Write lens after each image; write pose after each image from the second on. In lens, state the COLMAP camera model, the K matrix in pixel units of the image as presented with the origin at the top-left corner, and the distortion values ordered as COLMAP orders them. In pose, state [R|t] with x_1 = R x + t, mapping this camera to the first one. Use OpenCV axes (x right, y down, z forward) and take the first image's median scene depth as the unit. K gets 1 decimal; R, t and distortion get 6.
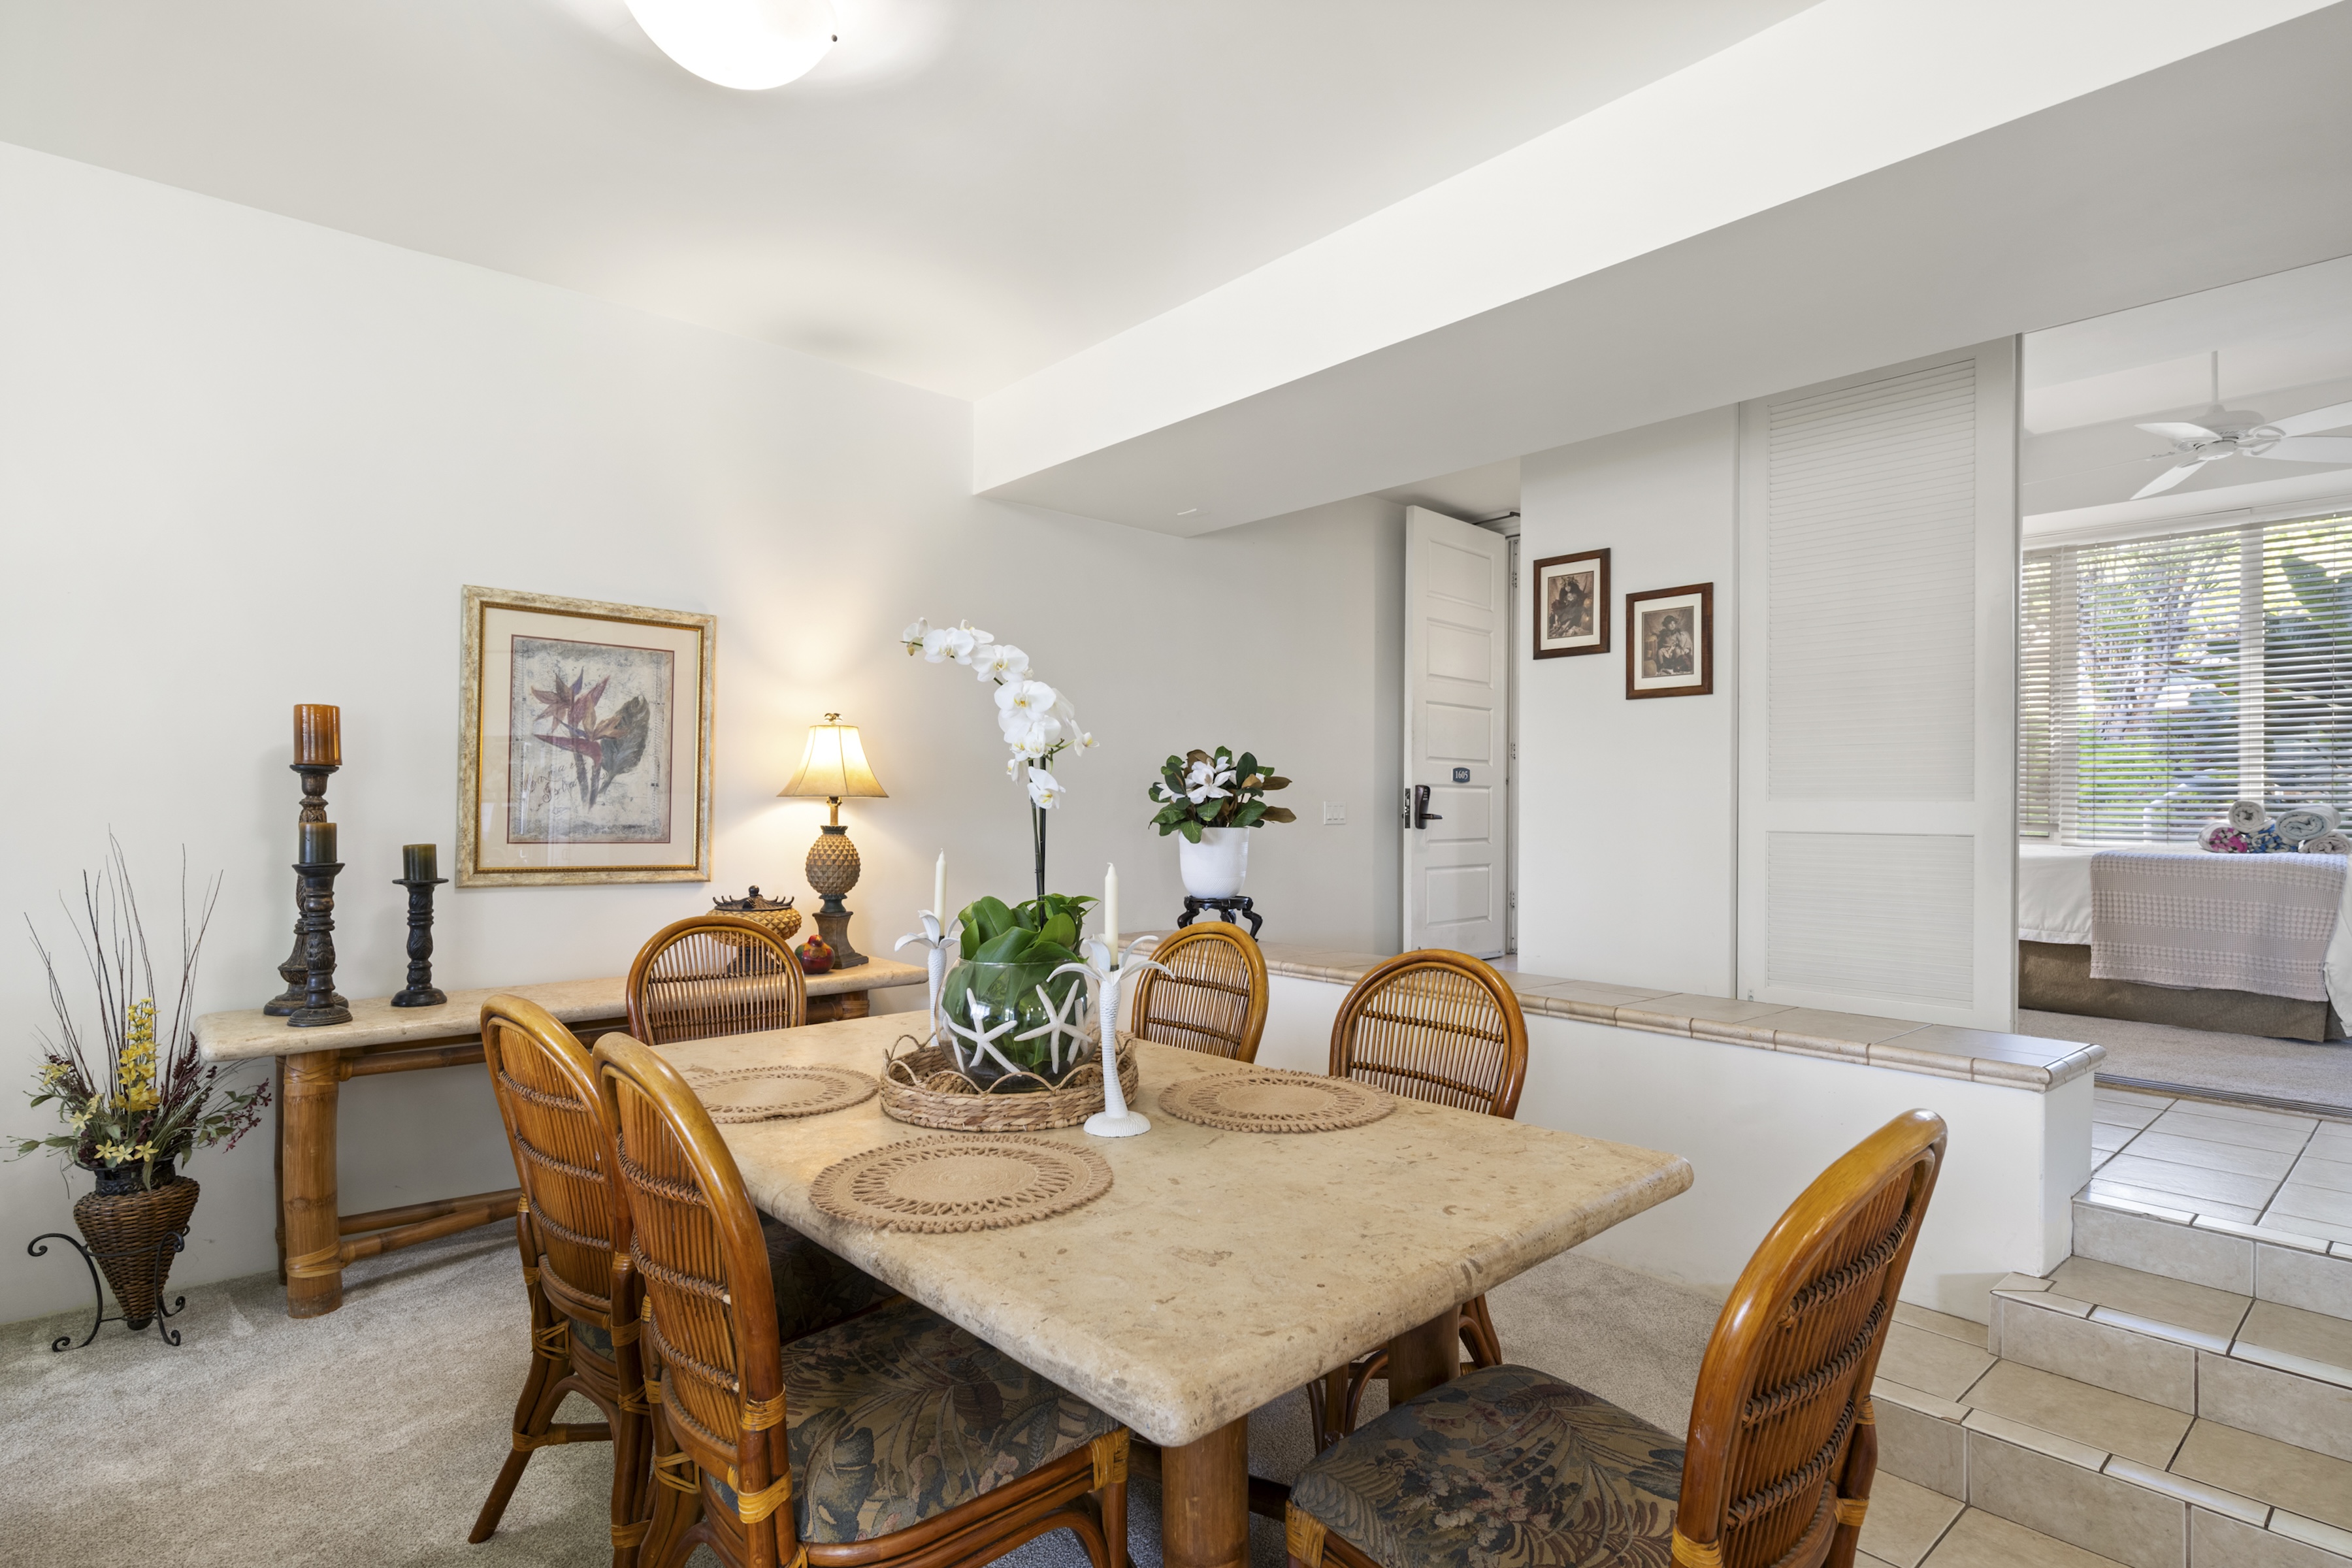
lens RADIAL K [[1190.8, 0, 1192.1], [0, 1190.8, 800.9], [0, 0, 1]] dist [-0.001116, -0.000828]
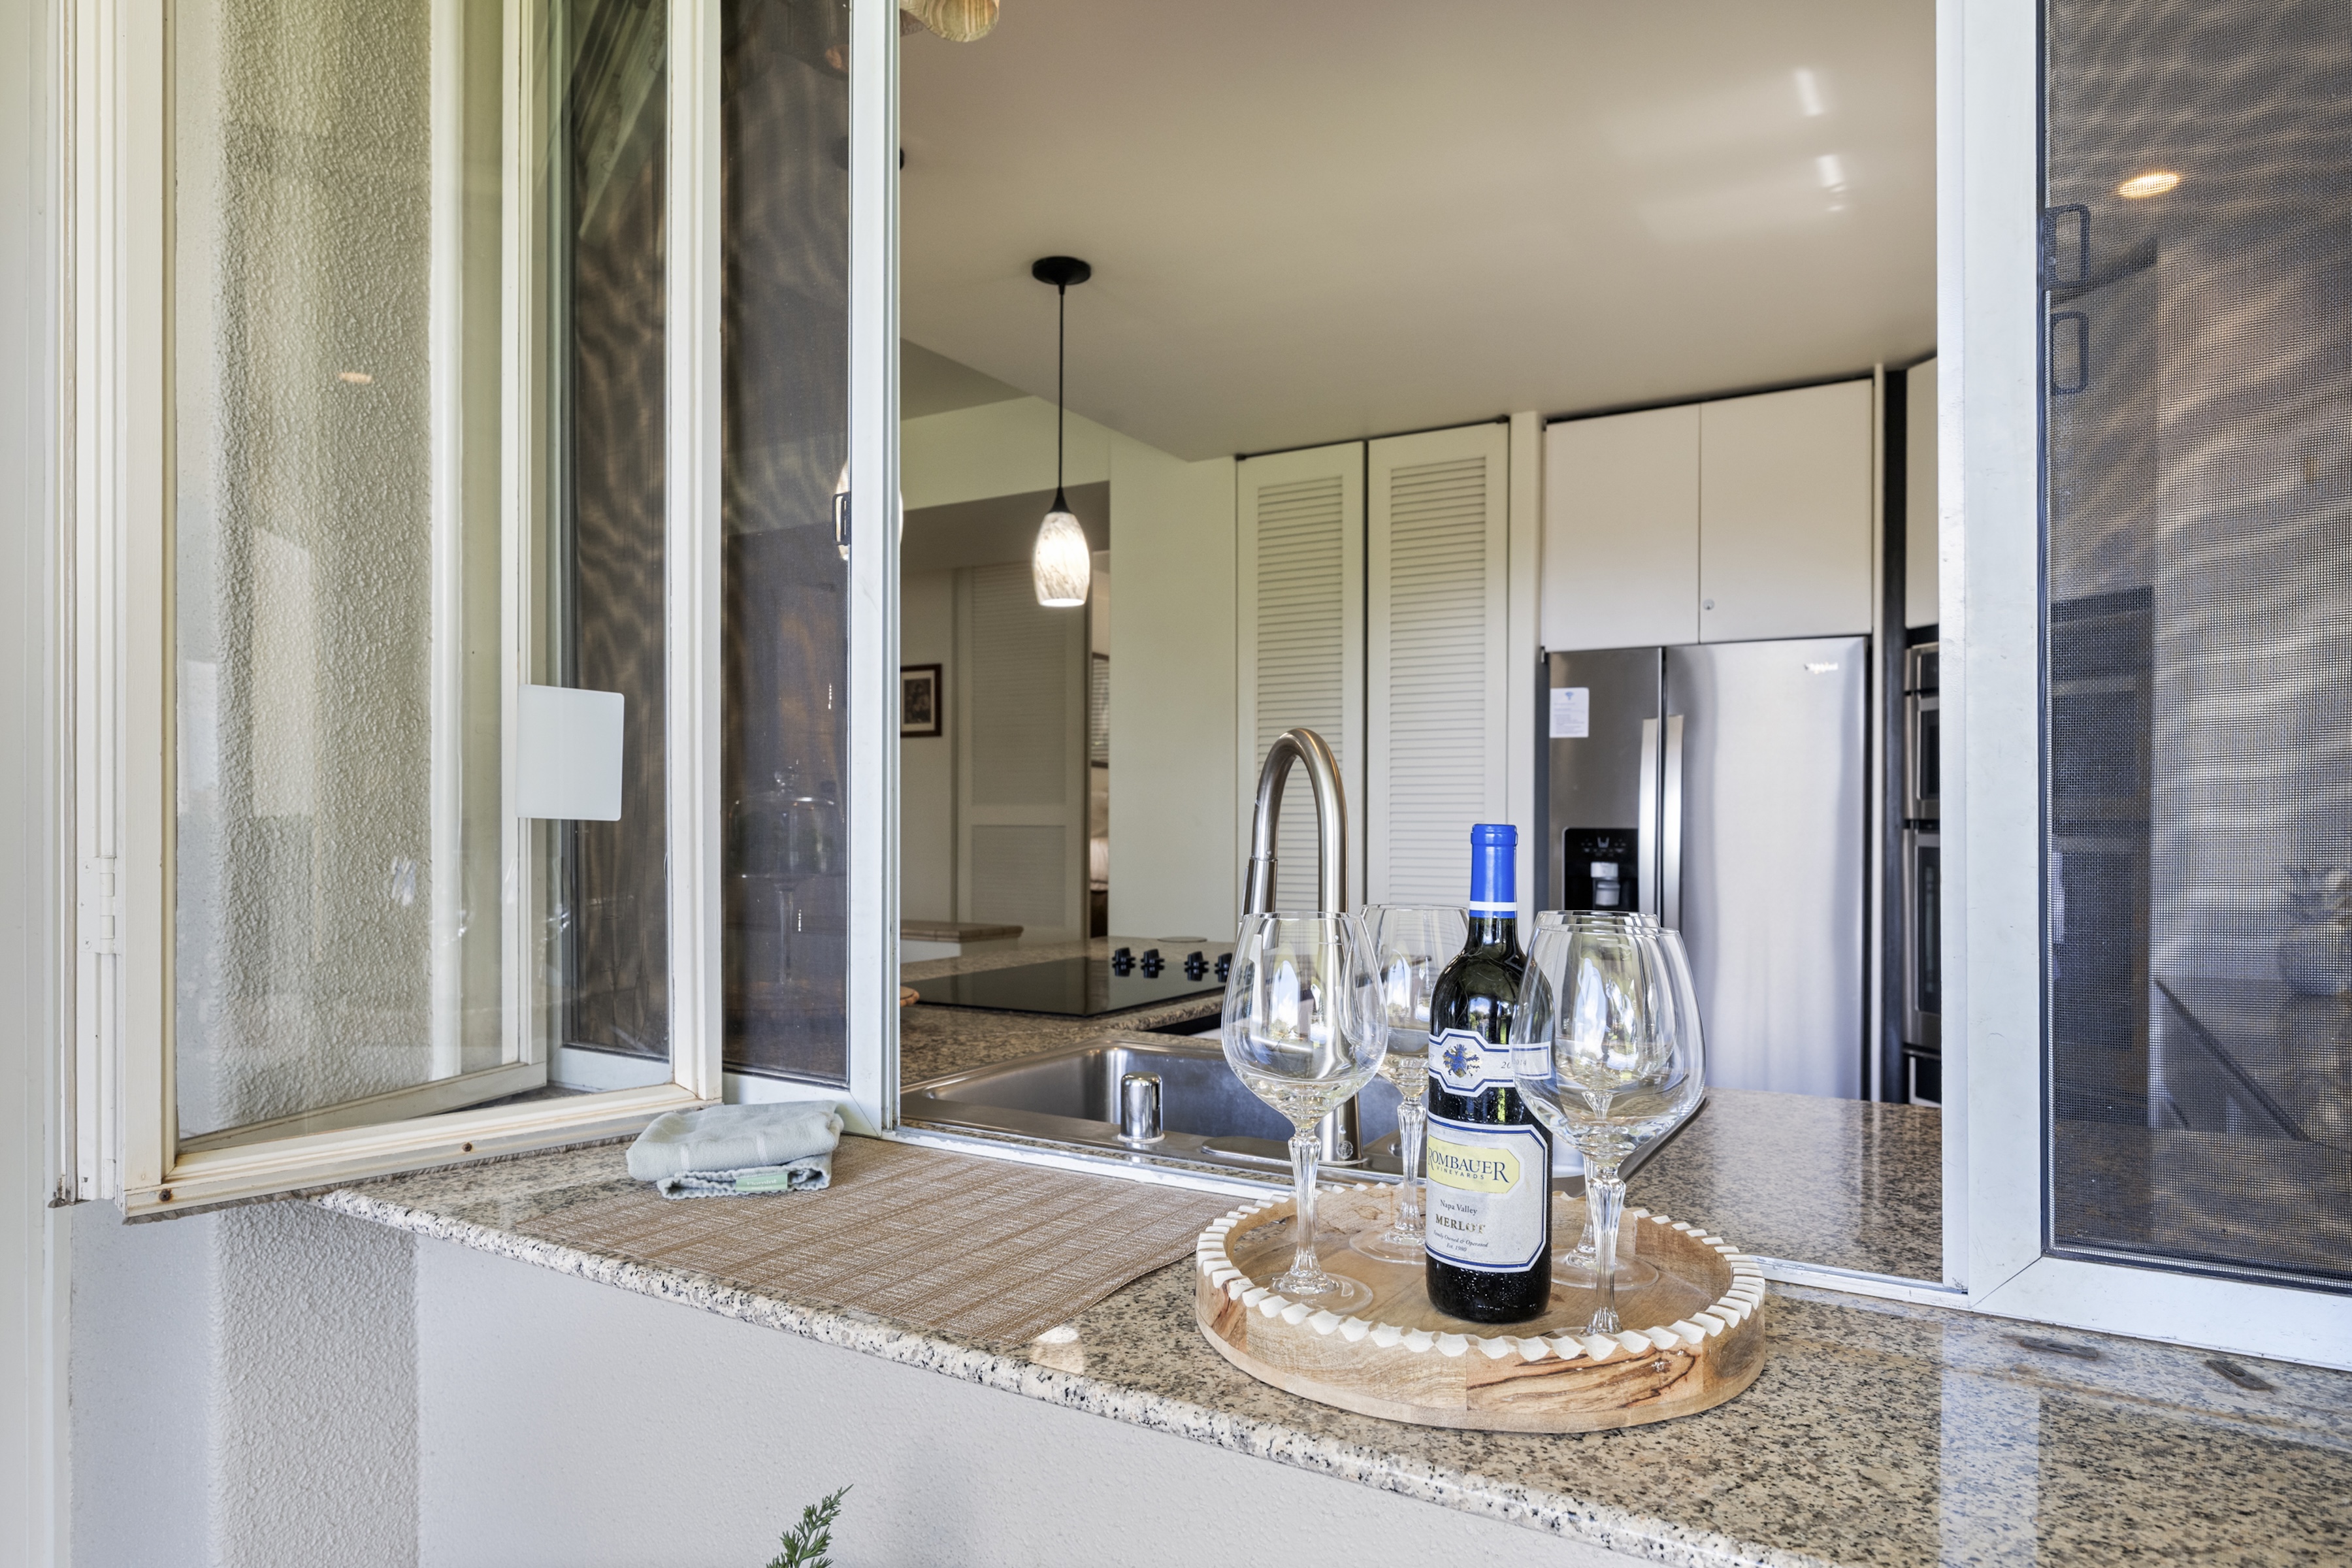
lens RADIAL K [[1417.3, 0, 1225.1], [0, 1417.3, 814.3], [0, 0, 1]] dist [-0.003822, 0.000010]
pose [[0.949036, -0.002961, 0.315154, 0.235548], [0.001260, 0.999984, 0.005601, 0.001304], [-0.315166, -0.004919, 0.949024, -0.973642]]
